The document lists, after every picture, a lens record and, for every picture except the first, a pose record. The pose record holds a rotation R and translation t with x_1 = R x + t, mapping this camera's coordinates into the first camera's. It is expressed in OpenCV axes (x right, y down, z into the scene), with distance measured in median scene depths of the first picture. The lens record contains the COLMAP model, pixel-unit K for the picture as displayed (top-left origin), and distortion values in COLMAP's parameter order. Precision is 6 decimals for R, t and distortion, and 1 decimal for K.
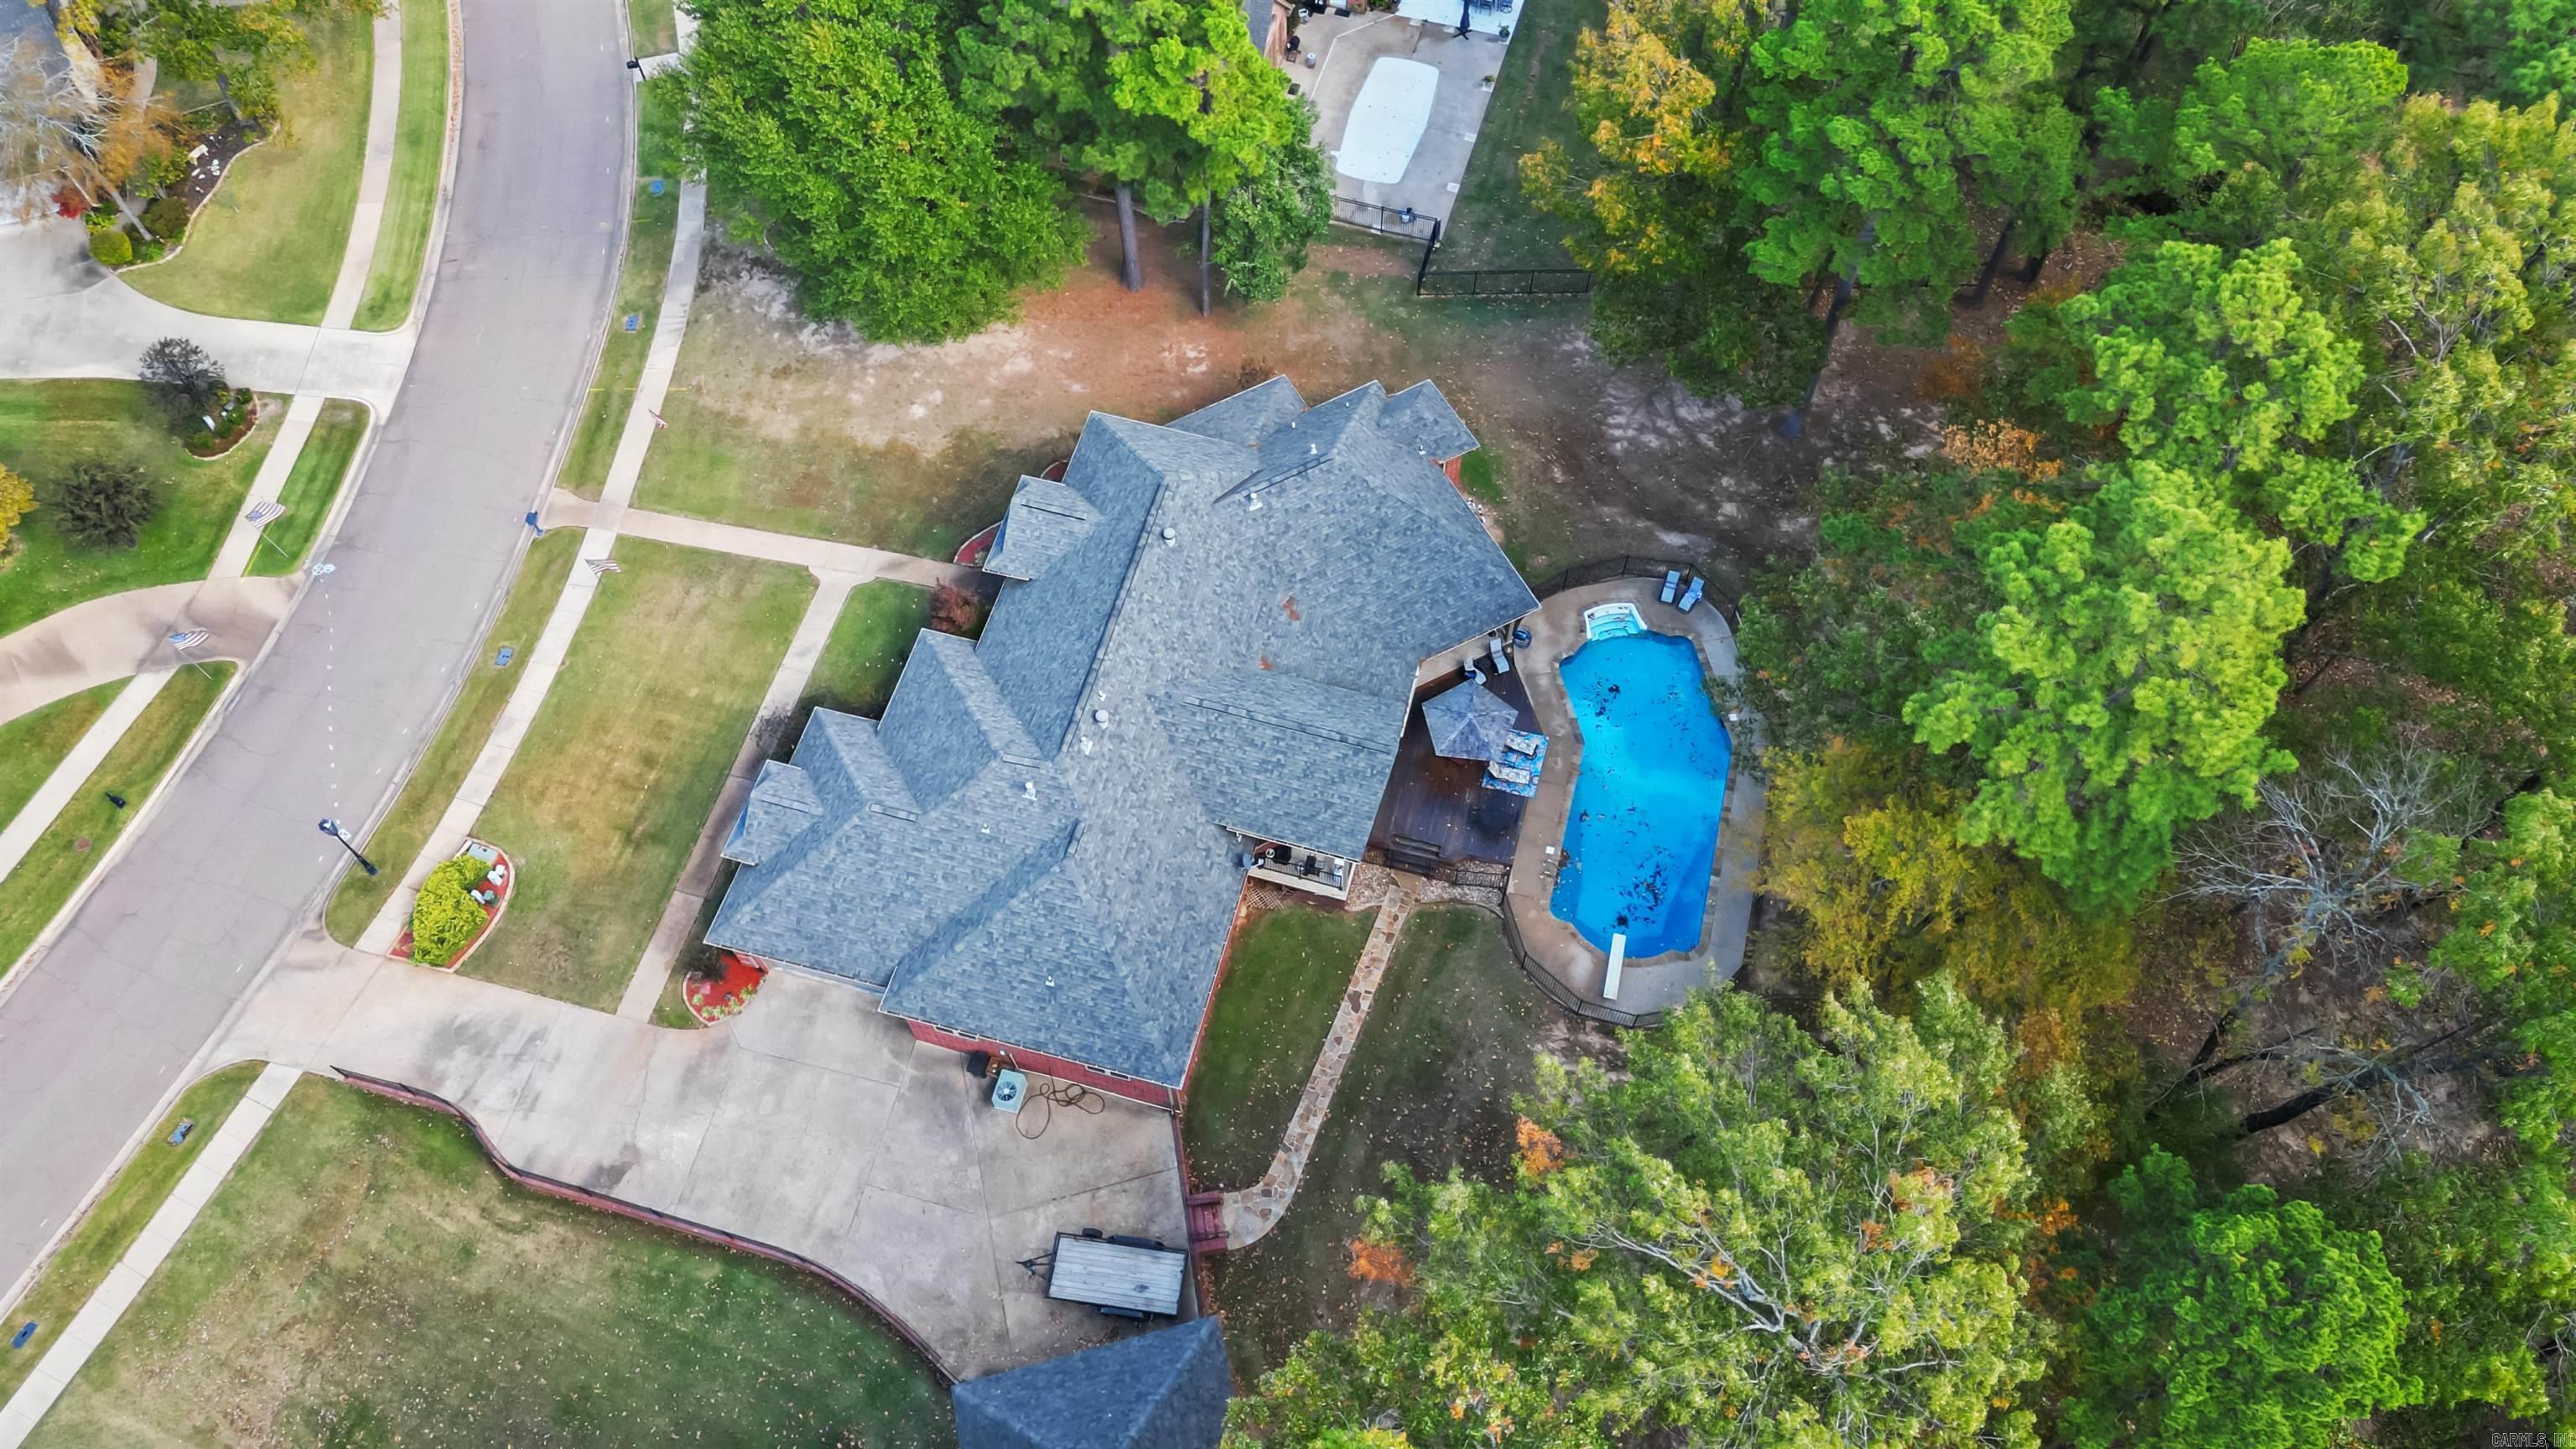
lens RADIAL K [[1781.0, 0, 1301.1], [0, 1781.0, 735.3], [0, 0, 1]] dist [0.091545, -0.103161]
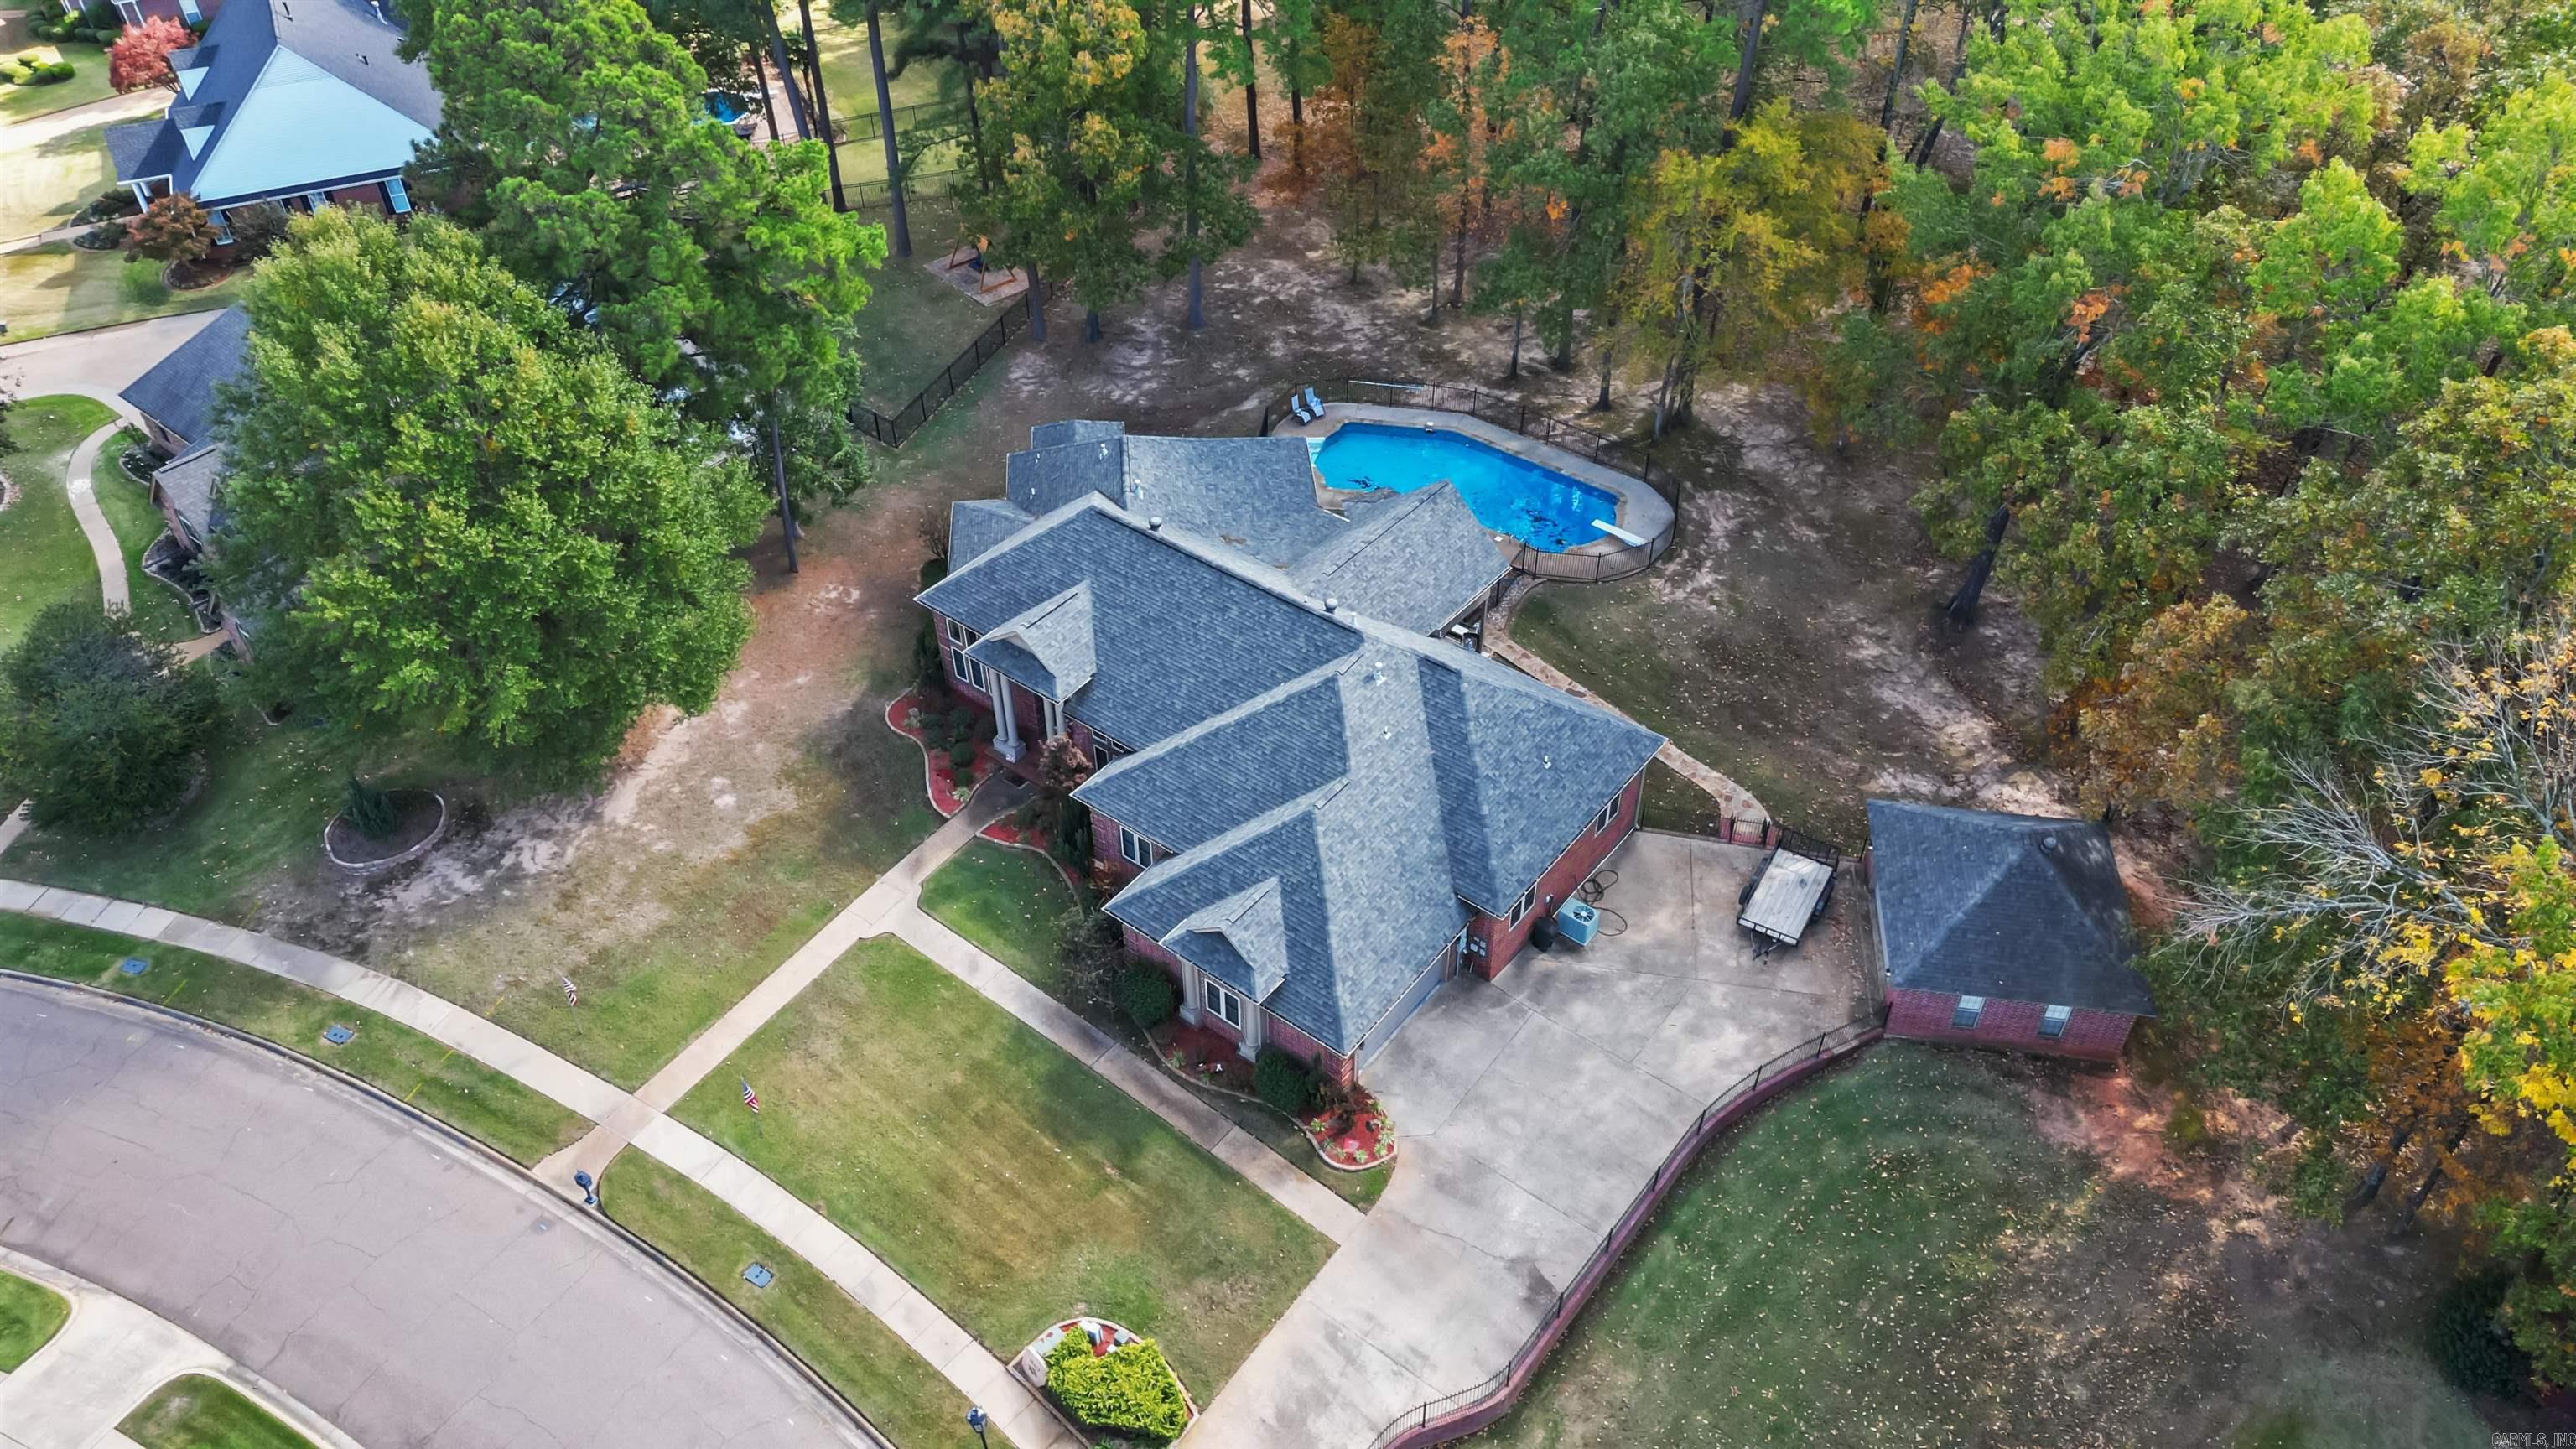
lens RADIAL K [[1781.0, 0, 1301.1], [0, 1781.0, 735.3], [0, 0, 1]] dist [0.091545, -0.103161]
pose [[0.381177, -0.620899, 0.684973, -0.740677], [0.808848, 0.582798, 0.078170, -0.051921], [-0.447737, 0.524243, 0.724363, 0.281914]]
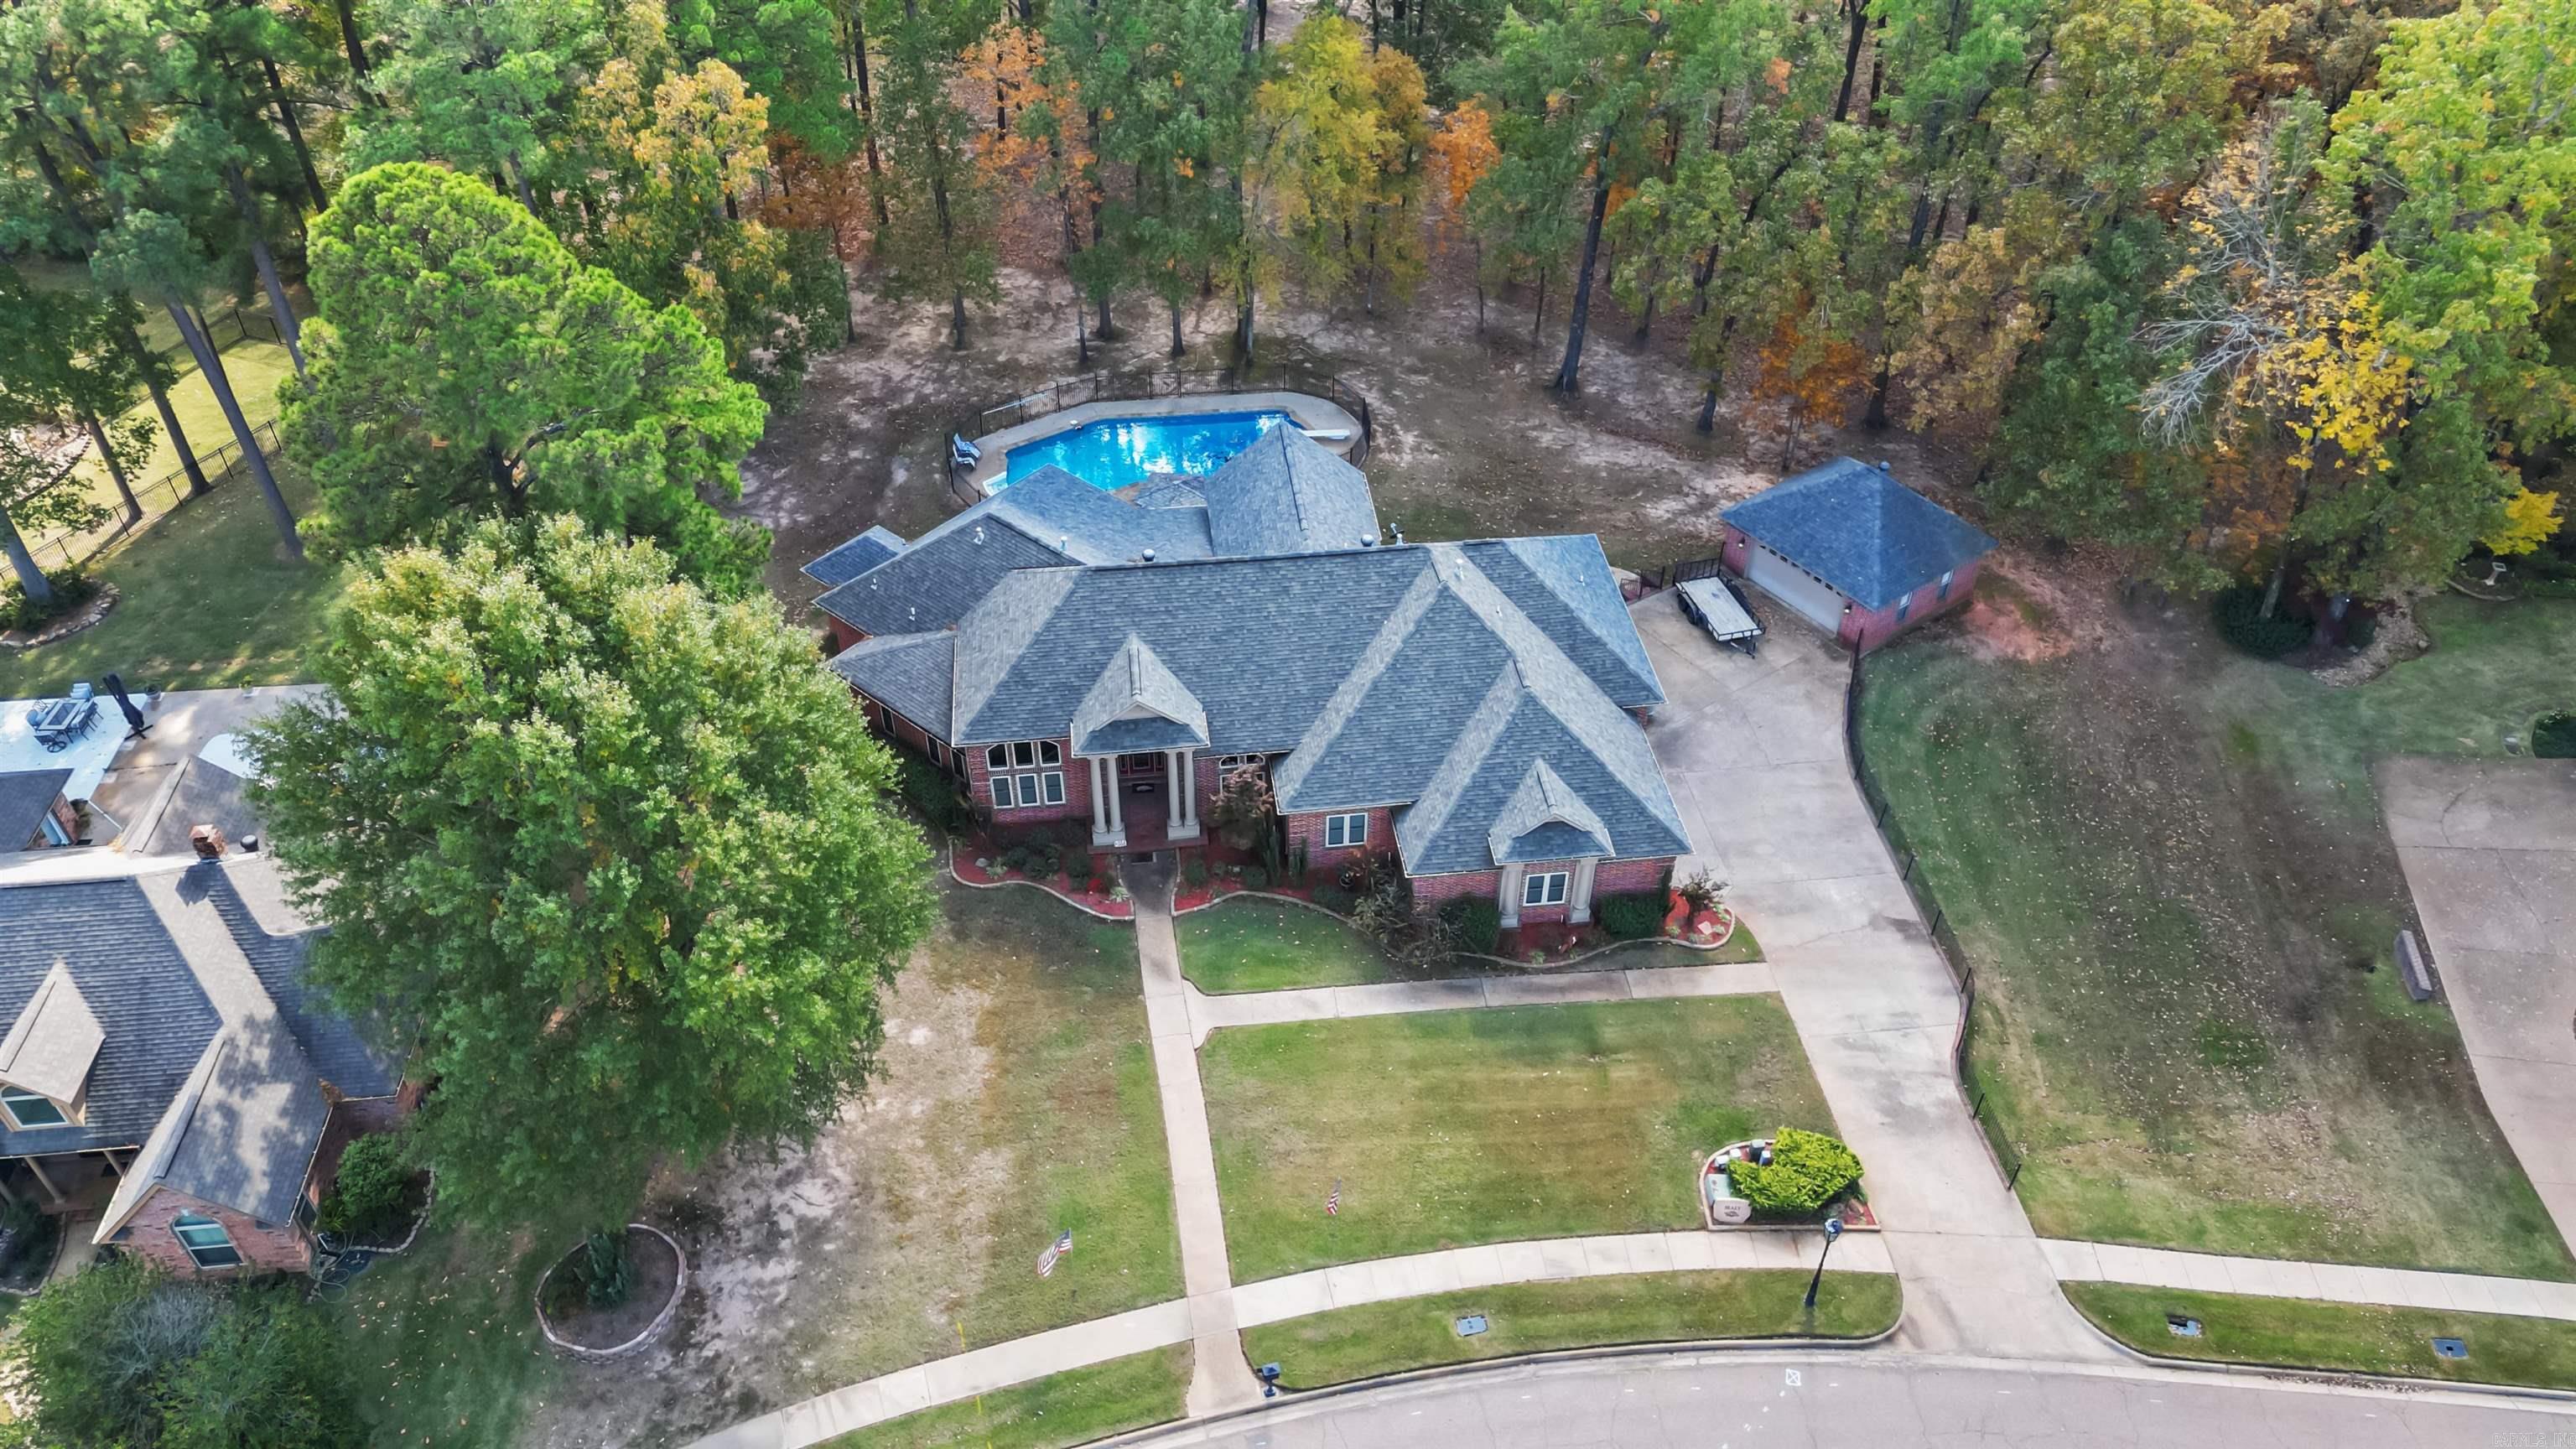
lens RADIAL K [[1781.0, 0, 1301.1], [0, 1781.0, 735.3], [0, 0, 1]] dist [0.091545, -0.103161]
pose [[-0.380644, -0.616960, 0.688818, -0.783204], [0.801702, 0.151055, 0.578322, -0.555297], [-0.460851, 0.772362, 0.437120, 0.563628]]
